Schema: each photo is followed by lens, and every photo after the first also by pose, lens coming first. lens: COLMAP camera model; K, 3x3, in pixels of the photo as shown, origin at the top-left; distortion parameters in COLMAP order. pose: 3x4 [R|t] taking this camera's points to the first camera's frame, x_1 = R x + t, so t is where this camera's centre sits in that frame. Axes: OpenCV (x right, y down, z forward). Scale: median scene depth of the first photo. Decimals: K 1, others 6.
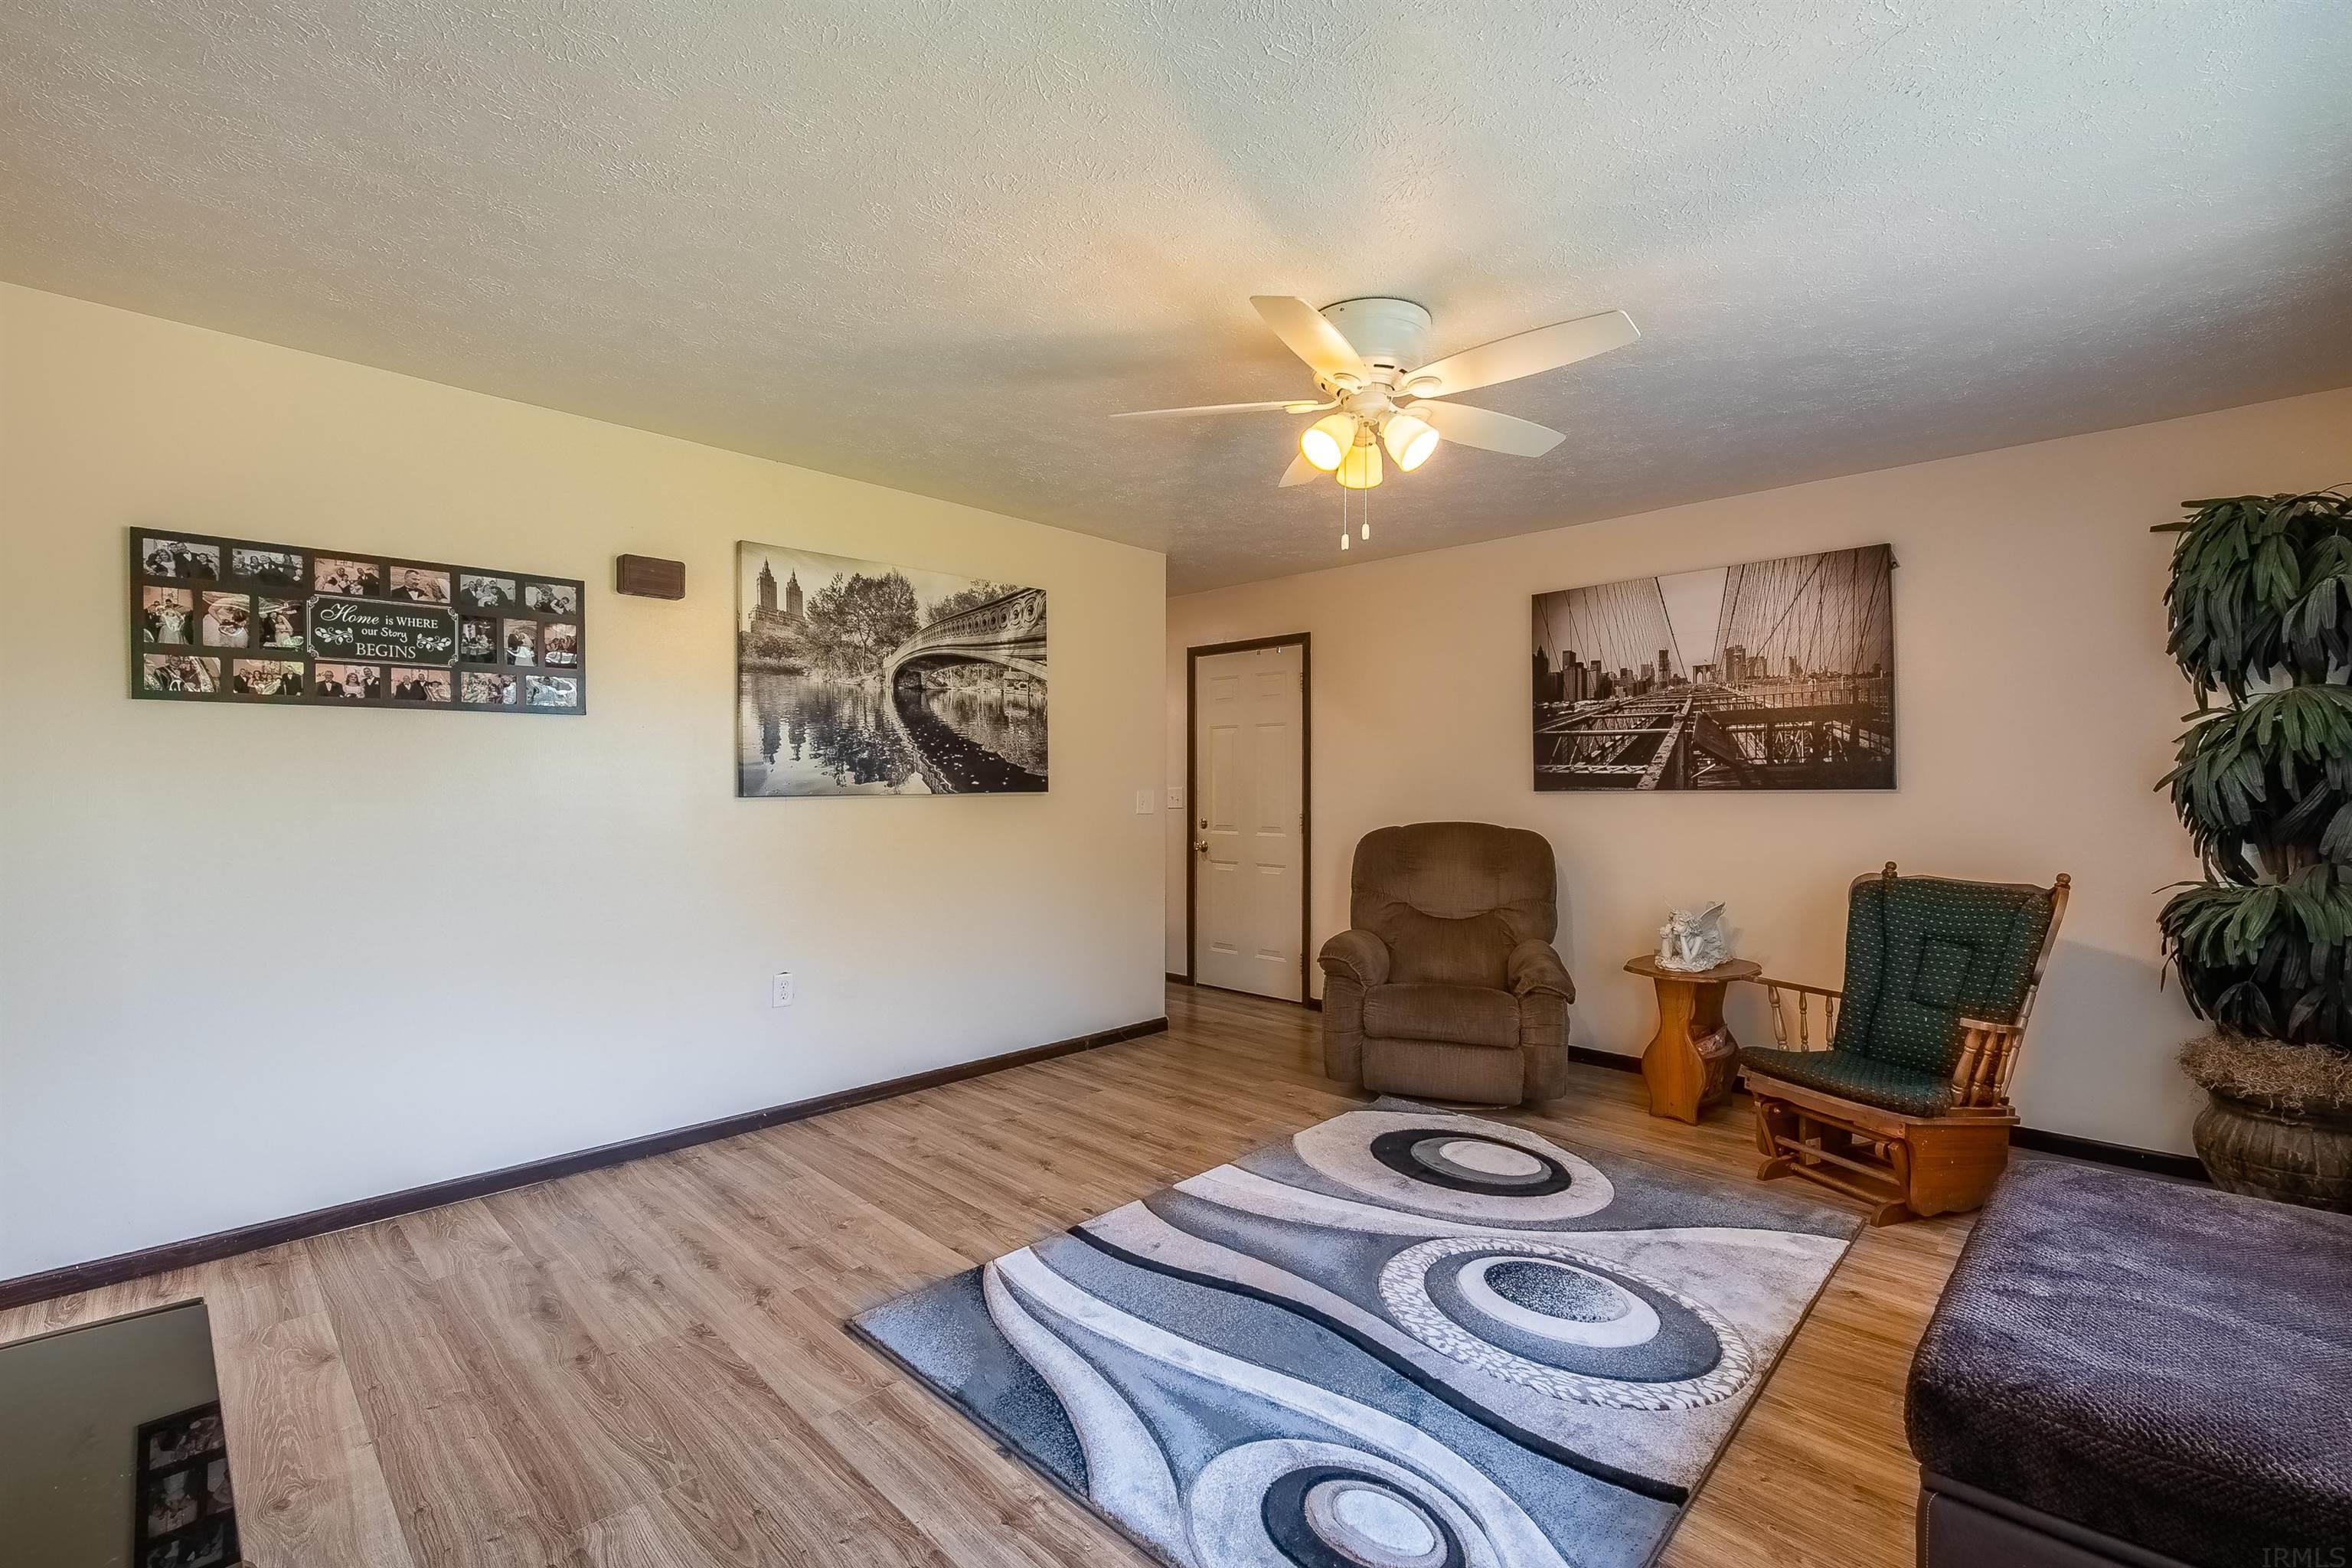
lens RADIAL K [[1017.7, 0, 1166.6], [0, 1017.7, 777.7], [0, 0, 1]] dist [-0.001060, -0.000058]
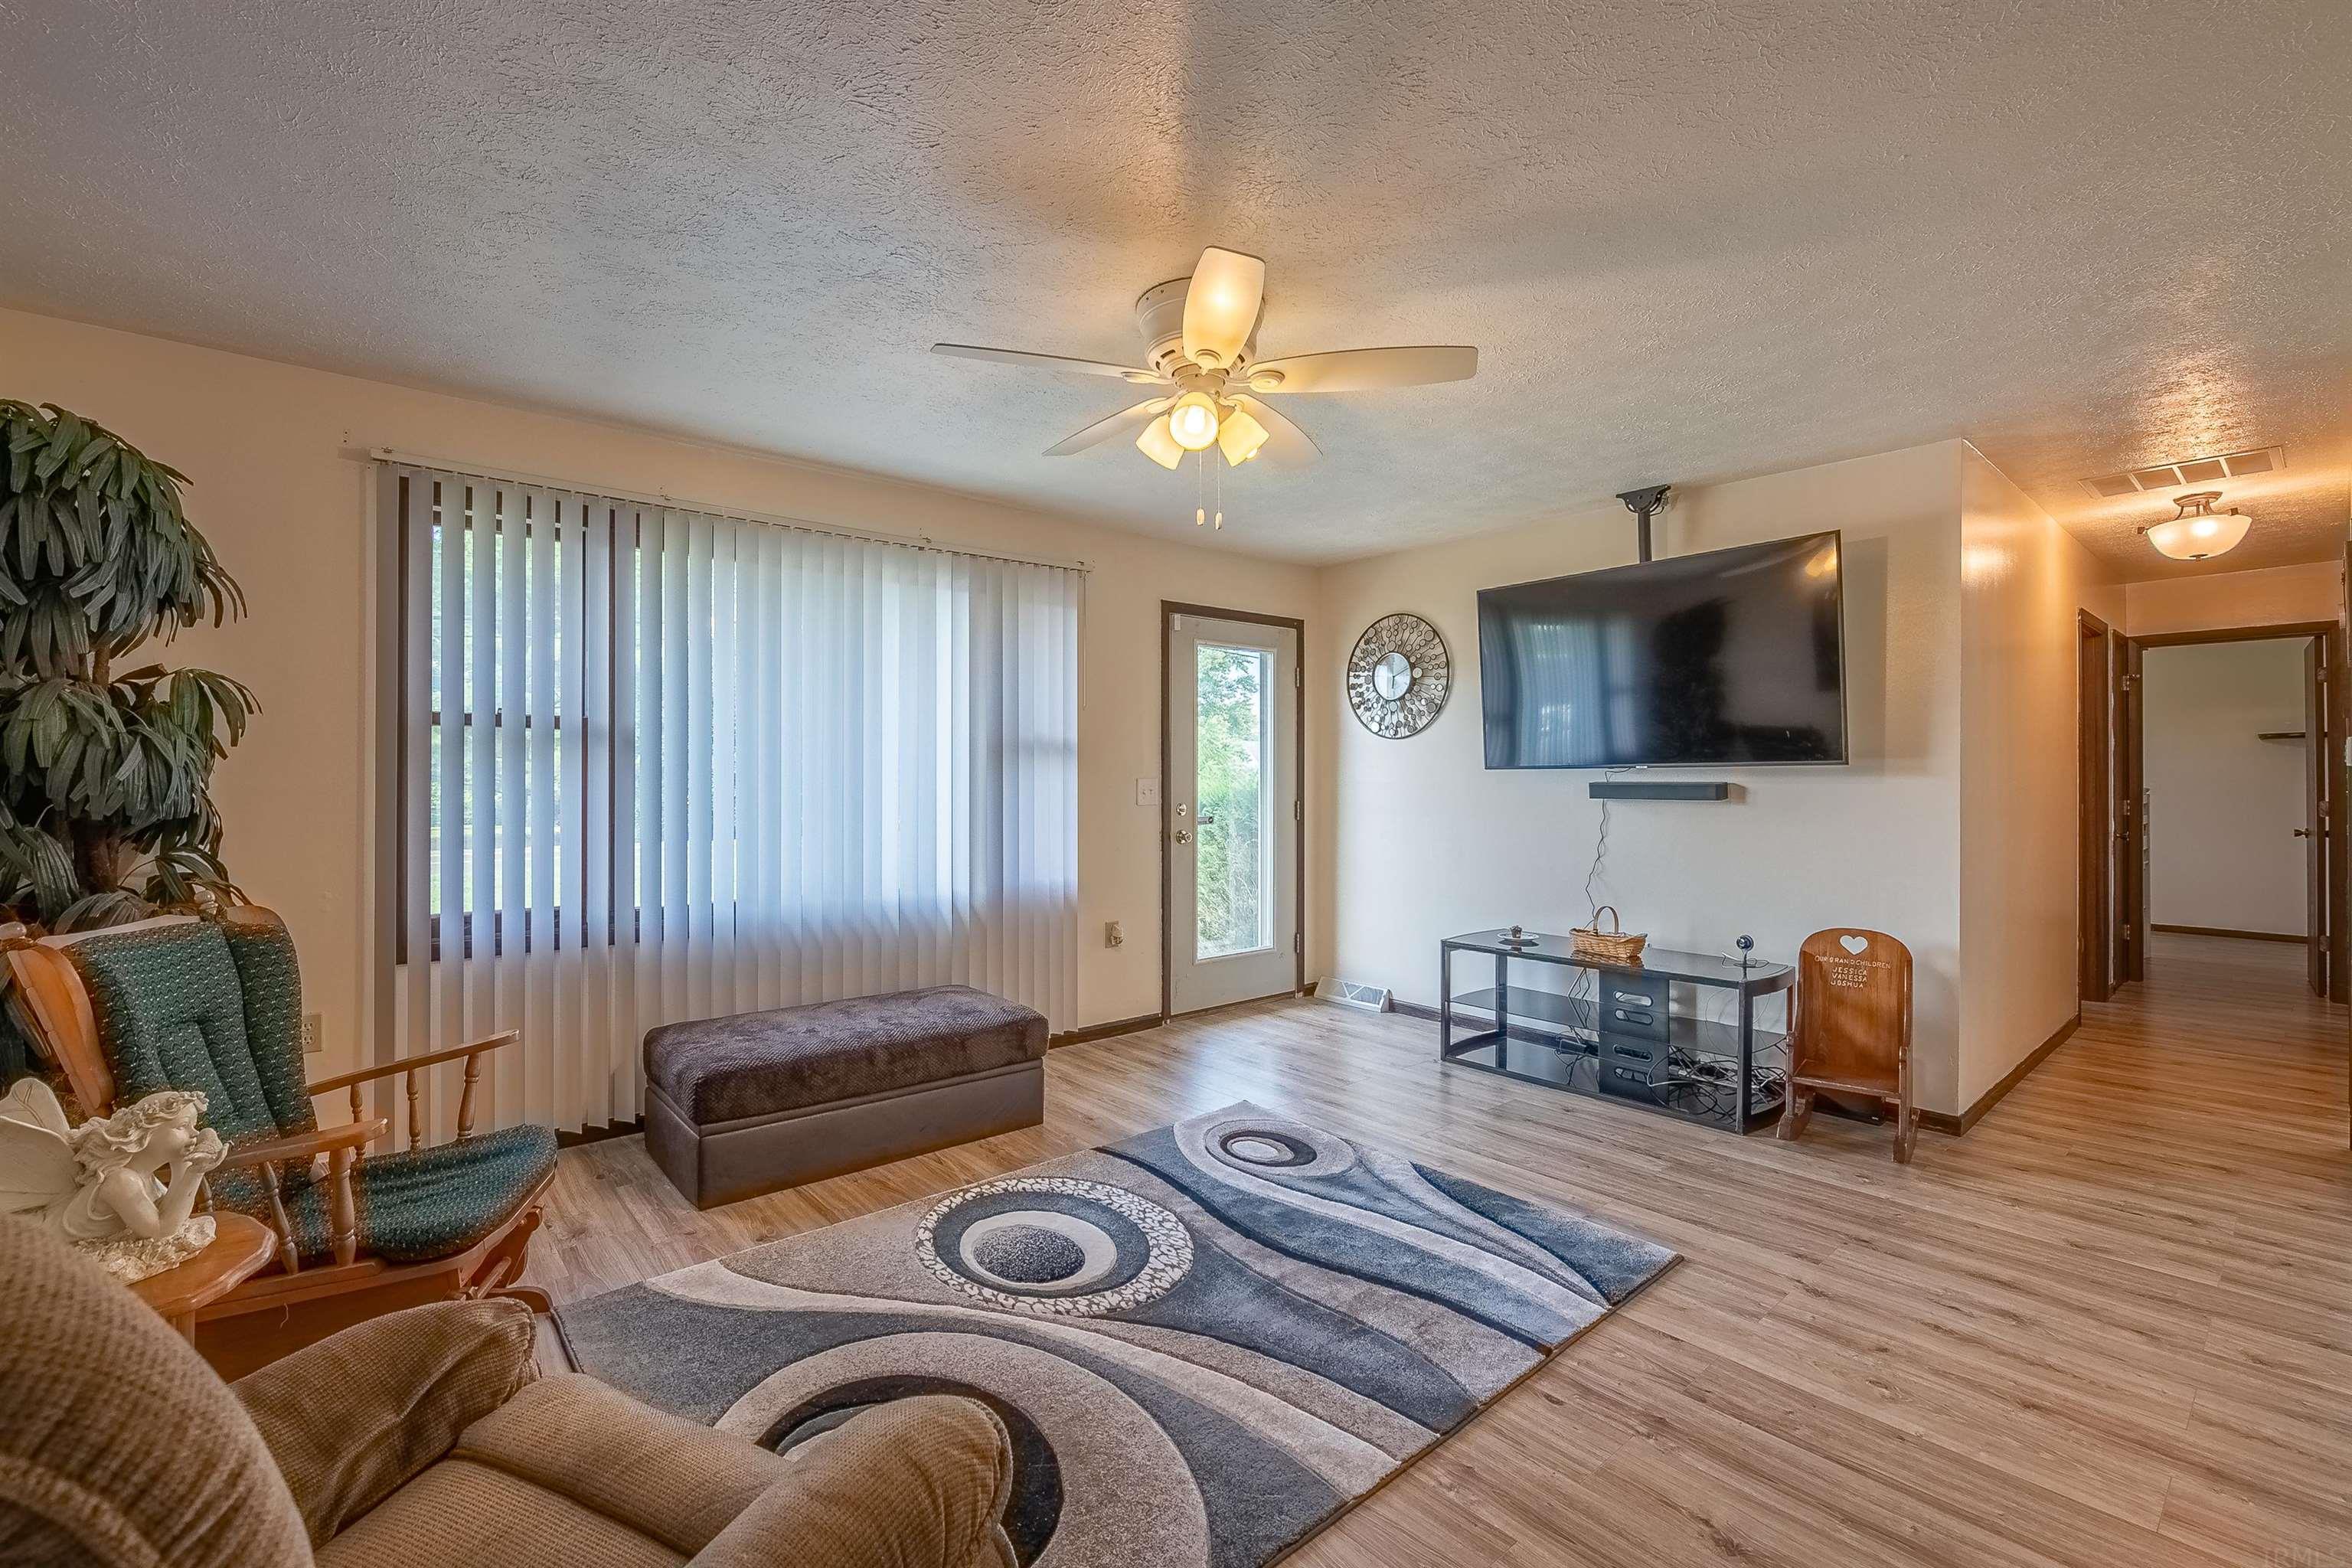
lens RADIAL K [[993.5, 0, 1176.0], [0, 993.5, 784.0], [0, 0, 1]] dist [0.000582, -0.000025]
pose [[-0.996589, -0.003556, 0.082443, 0.095239], [-0.003970, 0.999980, -0.004863, 0.013546], [-0.082424, -0.005174, -0.996584, 1.329735]]
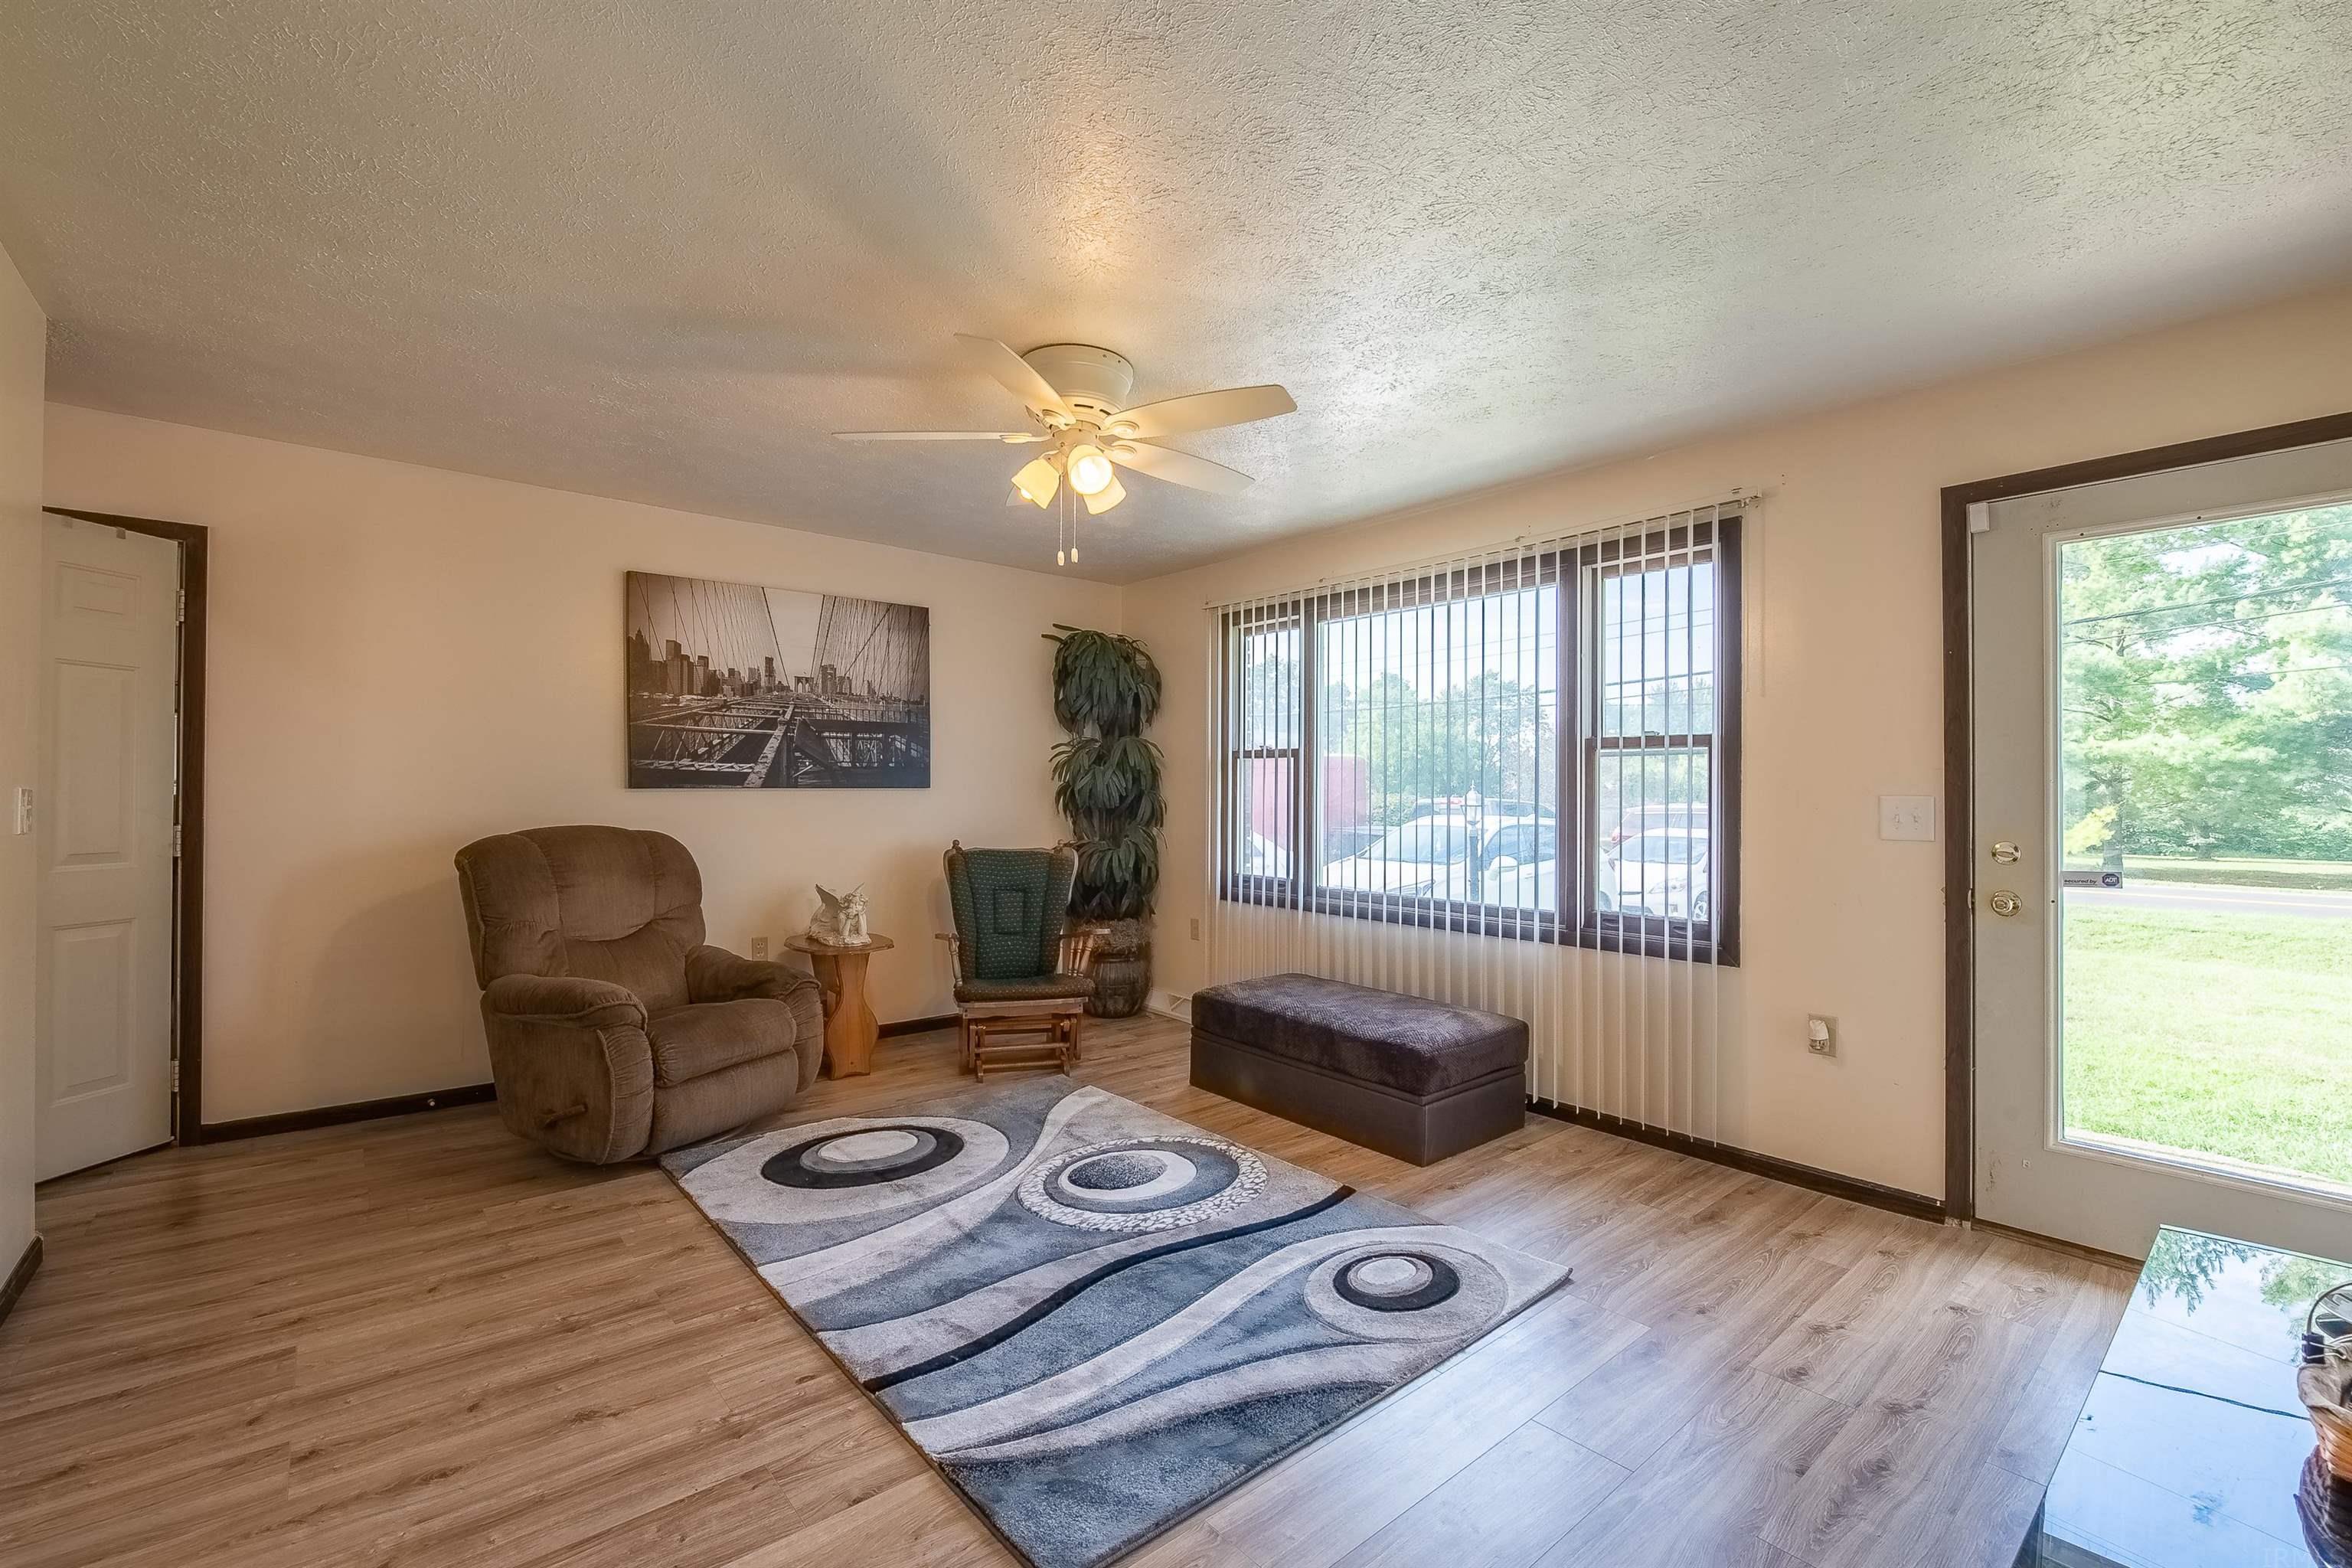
lens RADIAL K [[1007.3, 0, 1170.8], [0, 1007.3, 790.1], [0, 0, 1]] dist [-0.003440, -0.000509]
pose [[0.087971, -0.000958, 0.996123, -0.597205], [-0.018511, 0.999825, 0.002597, 0.004354], [-0.995951, -0.018668, 0.087938, 0.544241]]
